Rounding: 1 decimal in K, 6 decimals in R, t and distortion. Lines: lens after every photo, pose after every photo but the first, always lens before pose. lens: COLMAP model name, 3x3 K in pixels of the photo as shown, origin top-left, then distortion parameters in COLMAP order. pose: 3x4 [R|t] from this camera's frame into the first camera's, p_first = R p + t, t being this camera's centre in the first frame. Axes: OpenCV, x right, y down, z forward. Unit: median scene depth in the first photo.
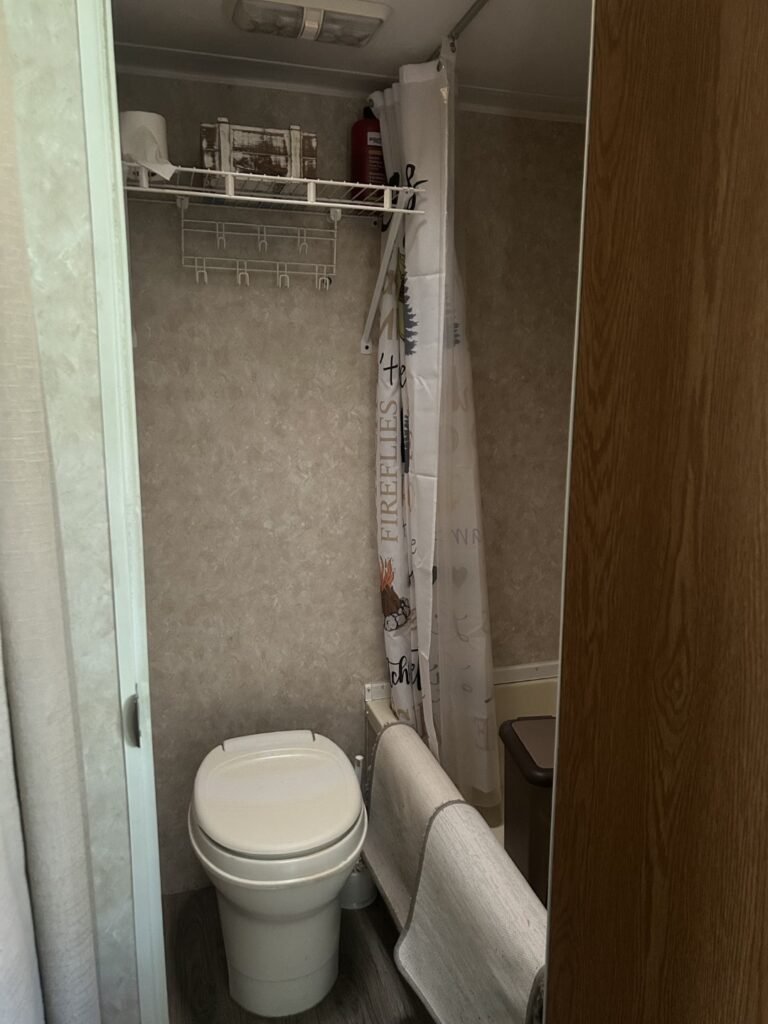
lens RADIAL K [[765.8, 0, 381.3], [0, 765.8, 520.7], [0, 0, 1]] dist [0.090989, -0.103302]
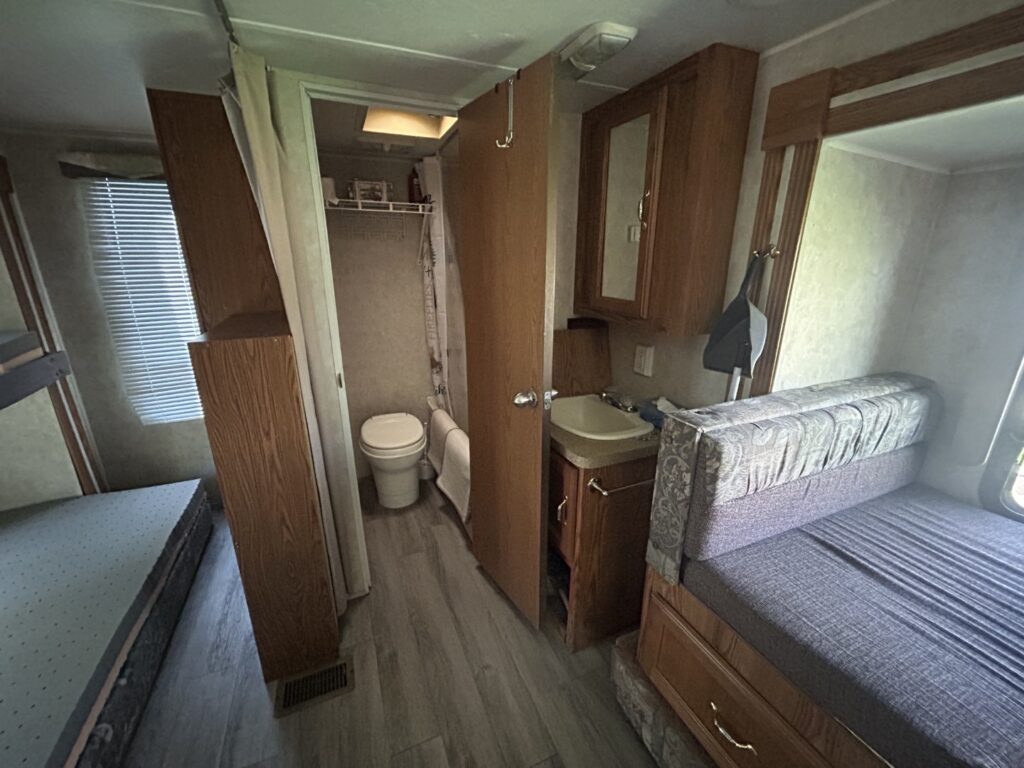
lens RADIAL K [[414.5, 0, 502.9], [0, 414.5, 386.3], [0, 0, 1]] dist [0.000827, -0.000439]
pose [[0.994446, -0.038144, 0.098093, 0.107587], [0.027752, 0.994063, 0.105206, 0.045175], [-0.101524, -0.101900, 0.989601, -0.433717]]
